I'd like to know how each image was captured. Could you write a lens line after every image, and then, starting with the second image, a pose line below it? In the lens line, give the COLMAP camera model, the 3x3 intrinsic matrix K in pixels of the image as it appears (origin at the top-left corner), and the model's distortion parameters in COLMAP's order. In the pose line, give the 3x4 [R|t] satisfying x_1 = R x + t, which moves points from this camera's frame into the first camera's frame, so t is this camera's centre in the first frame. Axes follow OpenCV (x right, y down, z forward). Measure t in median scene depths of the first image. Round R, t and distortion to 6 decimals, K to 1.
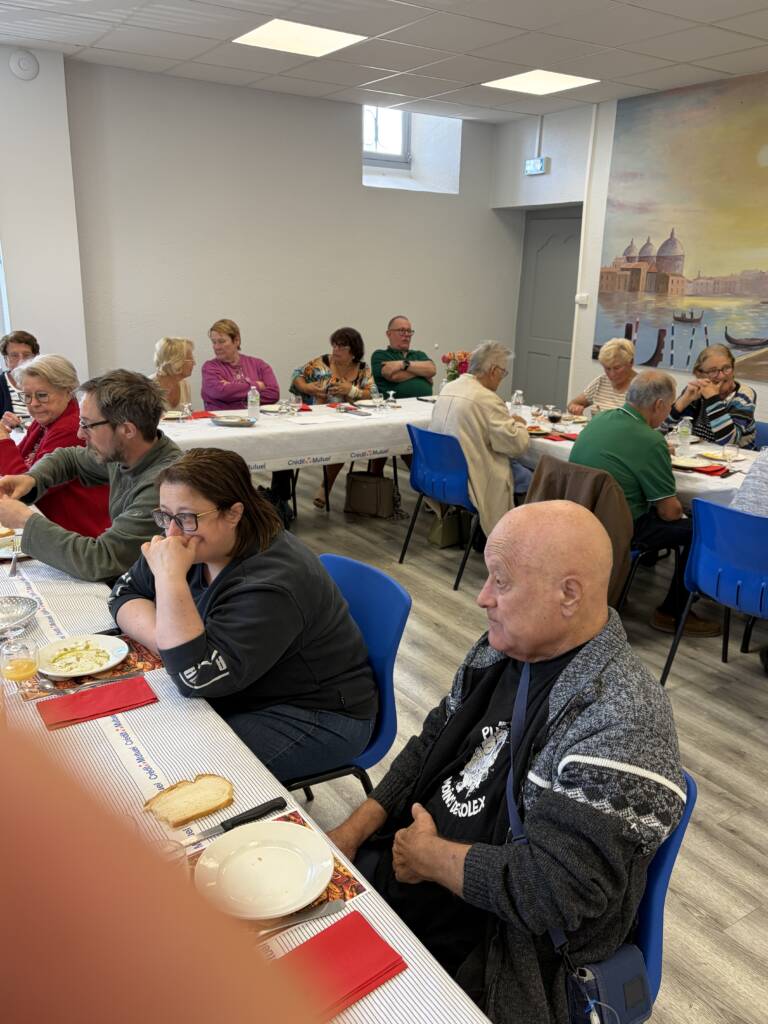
lens RADIAL K [[805.1, 0, 387.0], [0, 805.1, 516.3], [0, 0, 1]] dist [0.001732, -0.000625]
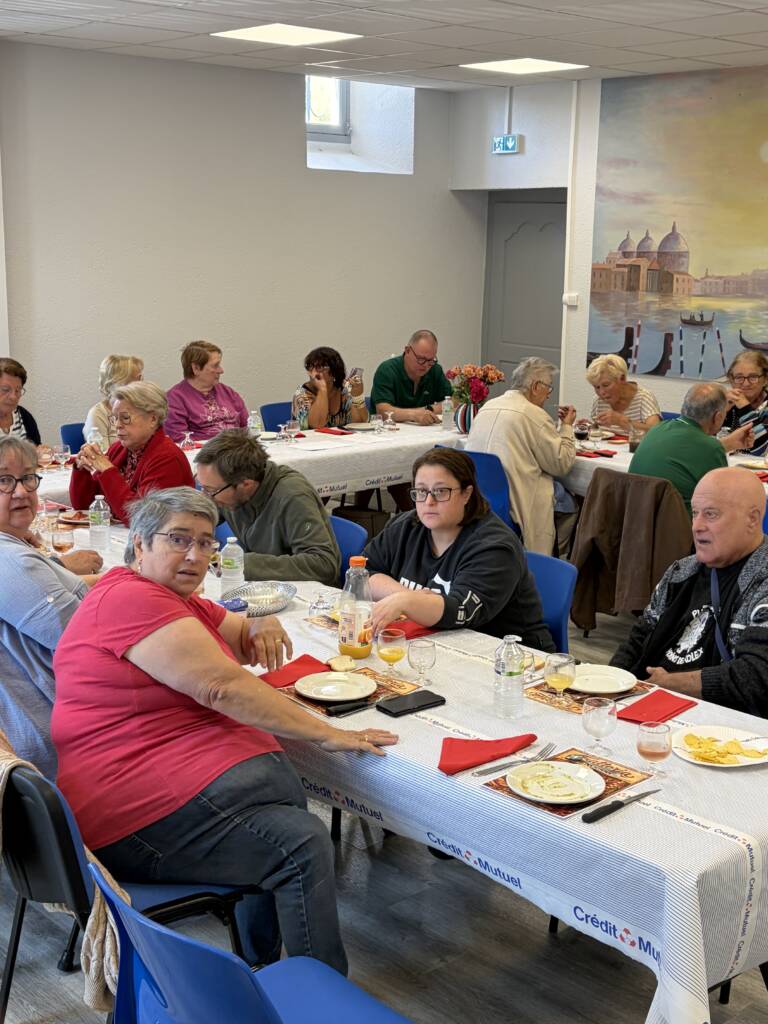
lens RADIAL K [[1274.1, 0, 384.0], [0, 1274.1, 512.0], [0, 0, 1]] dist [0.214401, -1.089996]
pose [[0.986491, -0.041173, 0.158559, -0.197301], [0.053503, 0.995800, -0.074292, 0.050159], [-0.154835, 0.081771, 0.984550, -0.321222]]
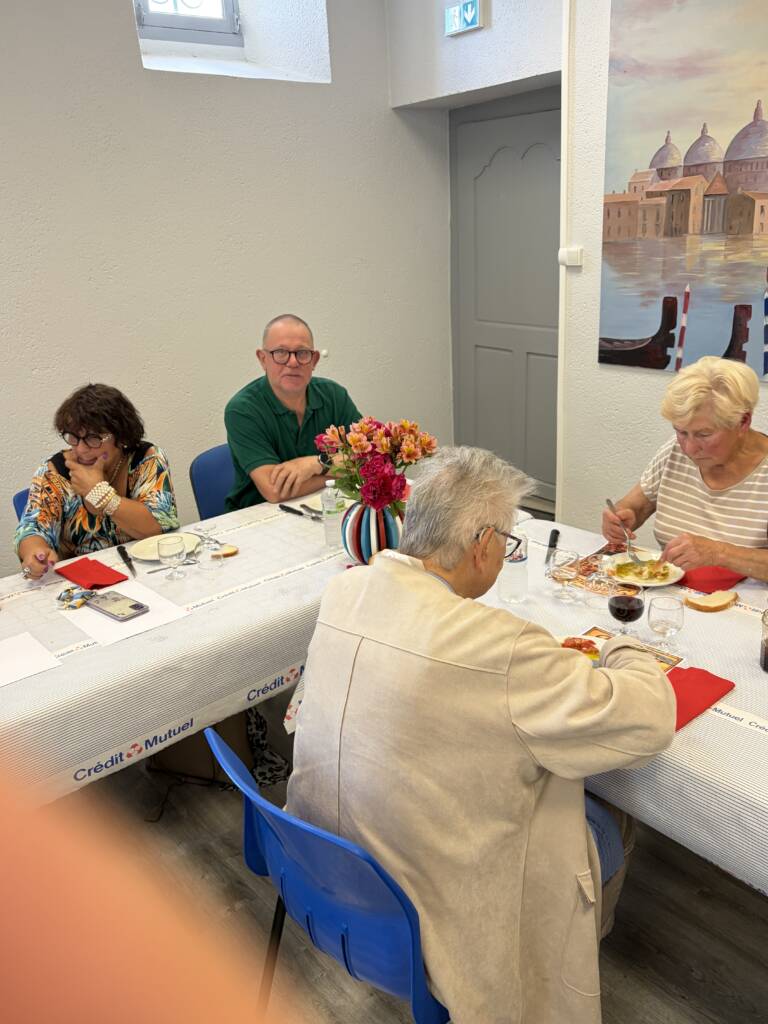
lens RADIAL K [[809.9, 0, 388.2], [0, 809.9, 511.2], [0, 0, 1]] dist [0.027485, -0.001635]
pose [[0.990855, -0.109226, 0.079227, 0.059862], [0.105087, 0.992959, 0.054669, -0.154516], [-0.084641, -0.045843, 0.995356, 0.494579]]
